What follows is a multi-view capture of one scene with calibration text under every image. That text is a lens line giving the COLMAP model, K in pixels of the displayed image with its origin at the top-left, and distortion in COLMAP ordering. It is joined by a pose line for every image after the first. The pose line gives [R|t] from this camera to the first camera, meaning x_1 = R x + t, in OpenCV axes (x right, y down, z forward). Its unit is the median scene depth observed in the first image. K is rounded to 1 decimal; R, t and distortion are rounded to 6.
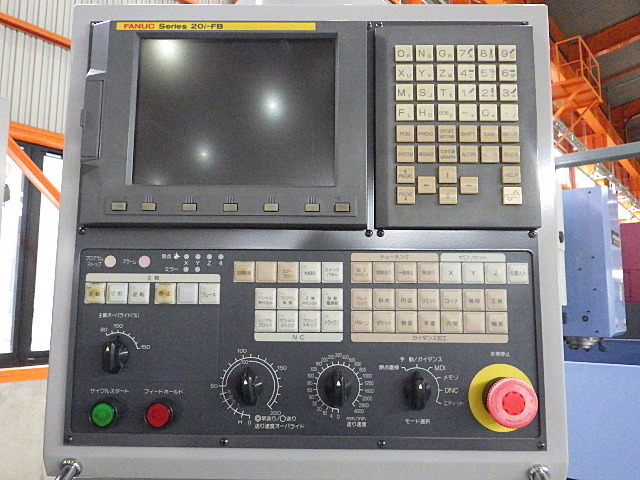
lens RADIAL K [[523.2, 0, 317.9], [0, 523.2, 242.9], [0, 0, 1]] dist [-0.005126, -0.000743]
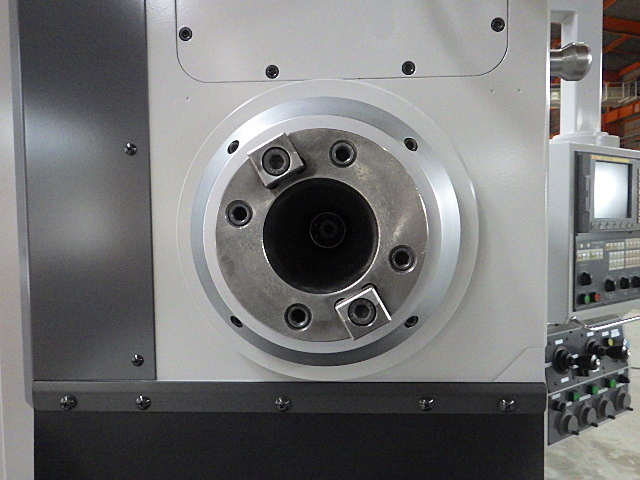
lens RADIAL K [[523.2, 0, 317.9], [0, 523.2, 242.9], [0, 0, 1]] dist [-0.005126, -0.000743]
pose [[0.814347, -0.045960, 0.578555, -3.116471], [-0.050292, 0.987522, 0.149237, -0.318910], [-0.578195, -0.150627, 0.801874, -0.387071]]
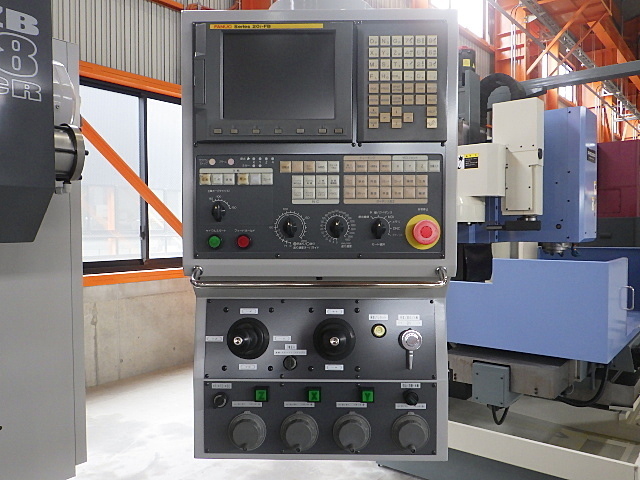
lens RADIAL K [[523.2, 0, 317.9], [0, 523.2, 242.9], [0, 0, 1]] dist [-0.005126, -0.000743]
pose [[0.999933, -0.008182, -0.008166, -0.014573], [0.009298, 0.989002, 0.147610, 0.049478], [0.006869, -0.147676, 0.989012, -0.860165]]
